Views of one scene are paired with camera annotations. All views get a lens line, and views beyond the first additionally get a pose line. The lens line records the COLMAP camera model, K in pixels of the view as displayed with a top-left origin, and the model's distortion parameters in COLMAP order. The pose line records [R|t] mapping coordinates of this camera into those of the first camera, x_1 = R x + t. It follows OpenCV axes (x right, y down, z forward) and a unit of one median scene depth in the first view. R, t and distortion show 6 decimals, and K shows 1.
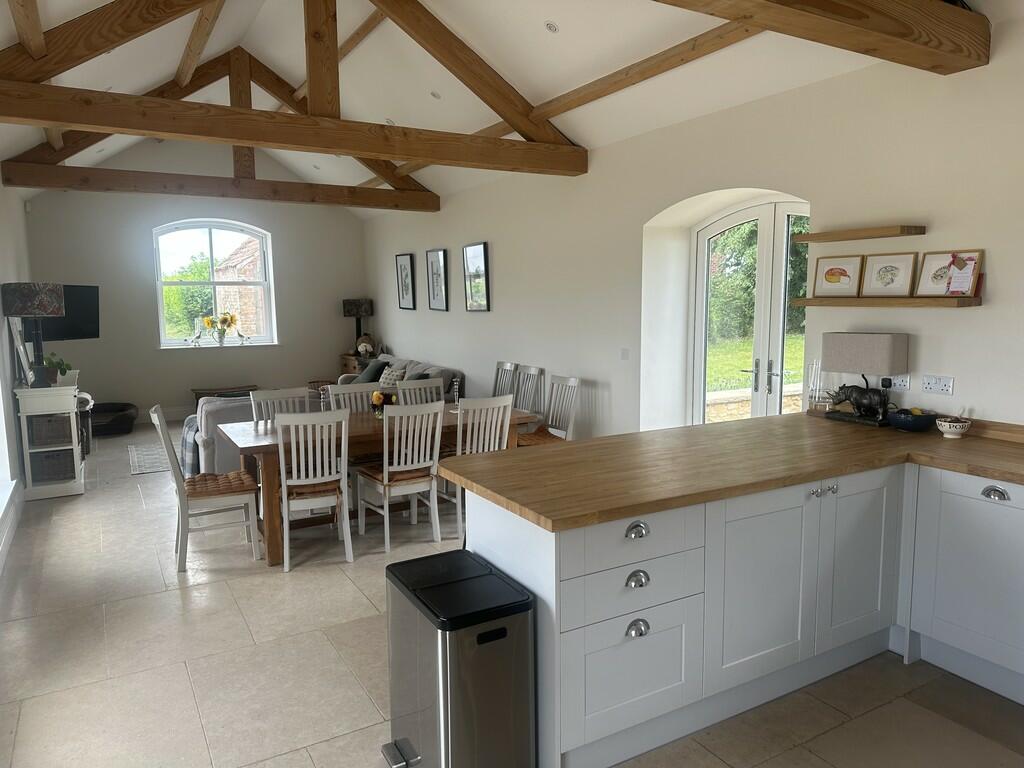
lens RADIAL K [[719.9, 0, 518.7], [0, 719.9, 389.1], [0, 0, 1]] dist [0.065465, -0.068987]
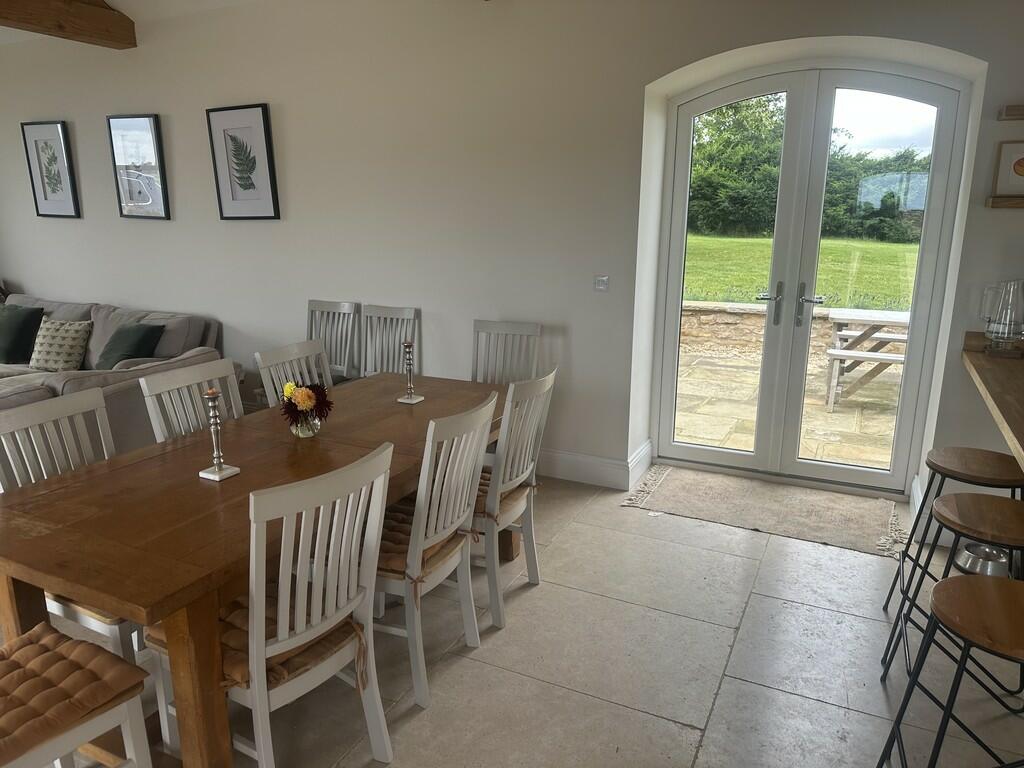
lens RADIAL K [[719.9, 0, 509.4], [0, 719.9, 390.3], [0, 0, 1]] dist [0.065465, -0.068987]
pose [[0.839403, -0.124271, 0.529112, -0.391516], [0.062203, 0.989079, 0.133620, -0.057372], [-0.539938, -0.079248, 0.837966, 0.593393]]
